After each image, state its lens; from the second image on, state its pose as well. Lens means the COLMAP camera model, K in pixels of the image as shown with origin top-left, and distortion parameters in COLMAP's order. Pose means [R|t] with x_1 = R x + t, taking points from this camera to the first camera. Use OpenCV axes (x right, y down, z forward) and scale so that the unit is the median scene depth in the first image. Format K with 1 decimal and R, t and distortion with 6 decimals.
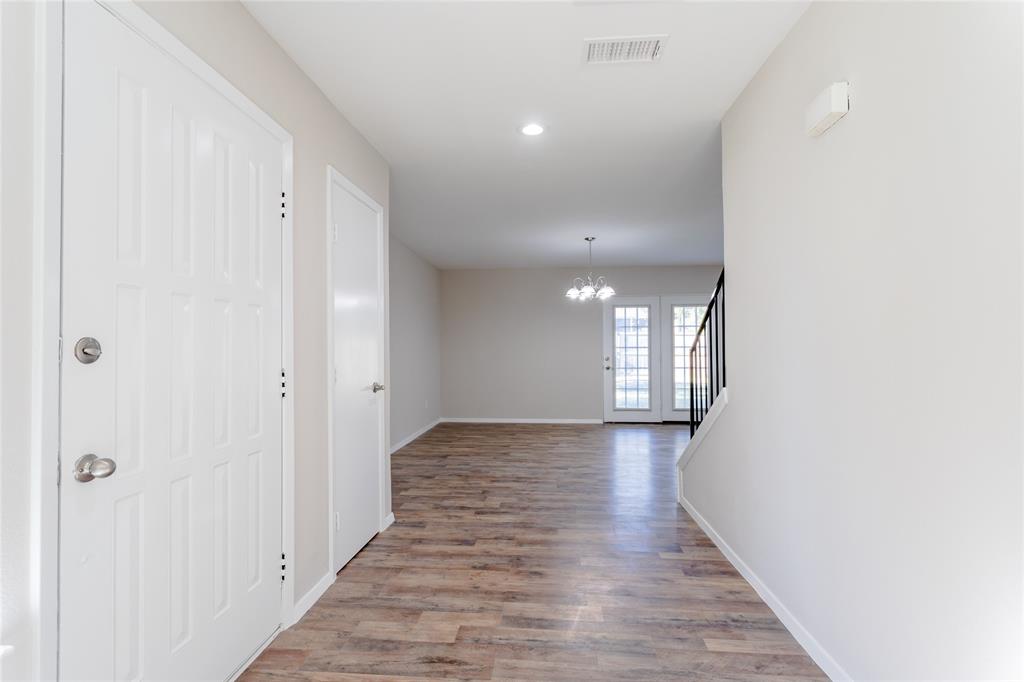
lens RADIAL K [[483.1, 0, 512.0], [0, 483.1, 341.0], [0, 0, 1]] dist [0.003672, 0.001055]
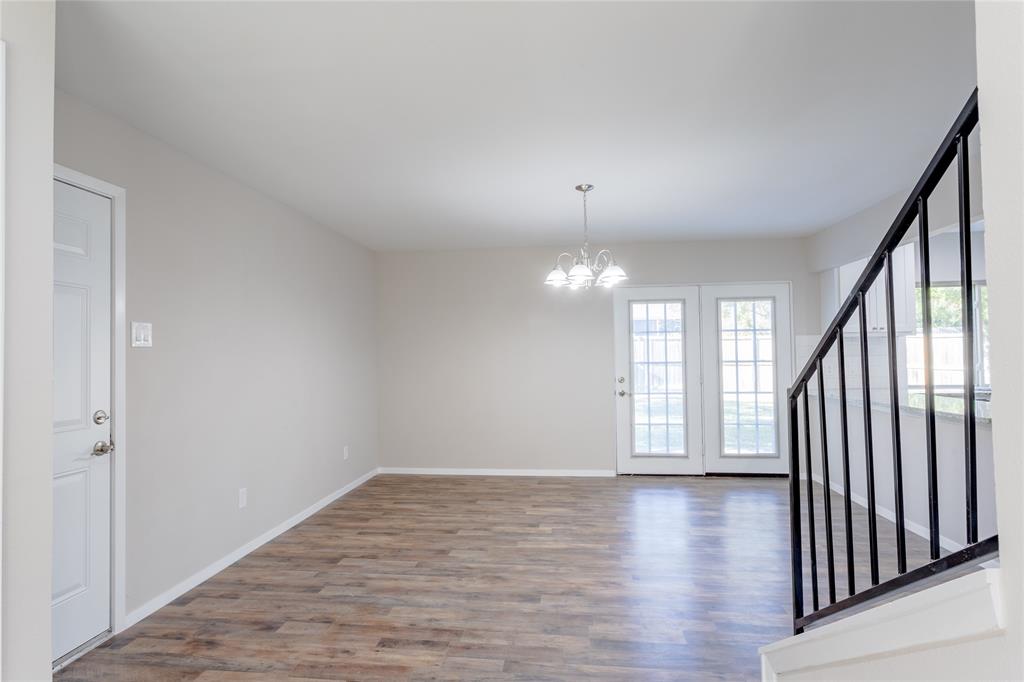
lens RADIAL K [[538.5, 0, 512.0], [0, 538.5, 341.0], [0, 0, 1]] dist [0.004692, 0.000433]
pose [[0.999666, -0.010296, -0.023705, 0.068634], [0.010078, 0.999906, -0.009313, -0.012608], [0.023799, 0.009071, 0.999676, 0.266109]]
